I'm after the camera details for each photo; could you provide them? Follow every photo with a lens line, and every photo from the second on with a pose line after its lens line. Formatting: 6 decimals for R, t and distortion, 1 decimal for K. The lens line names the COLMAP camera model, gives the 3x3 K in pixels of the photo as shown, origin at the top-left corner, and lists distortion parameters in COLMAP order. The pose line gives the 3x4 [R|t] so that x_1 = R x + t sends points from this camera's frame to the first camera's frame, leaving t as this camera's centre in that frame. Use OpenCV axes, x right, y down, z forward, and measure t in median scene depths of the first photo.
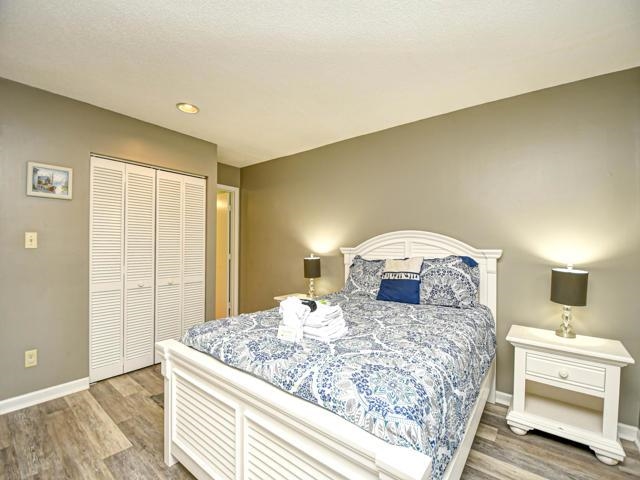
lens RADIAL K [[284.6, 0, 321.5], [0, 284.6, 243.9], [0, 0, 1]] dist [0.002137, -0.005826]
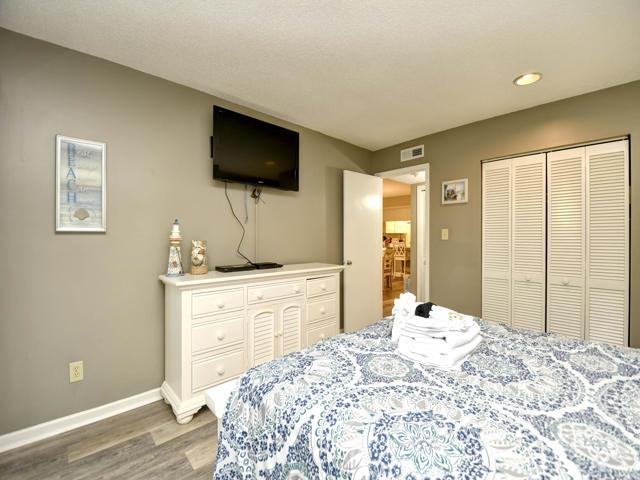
lens RADIAL K [[284.6, 0, 323.1], [0, 284.6, 240.7], [0, 0, 1]] dist [0.002137, -0.005826]
pose [[-0.144475, 0.007262, -0.989482, 0.520459], [0.001575, 0.999973, 0.007109, 0.008965], [0.989507, -0.000531, -0.144483, 0.553603]]
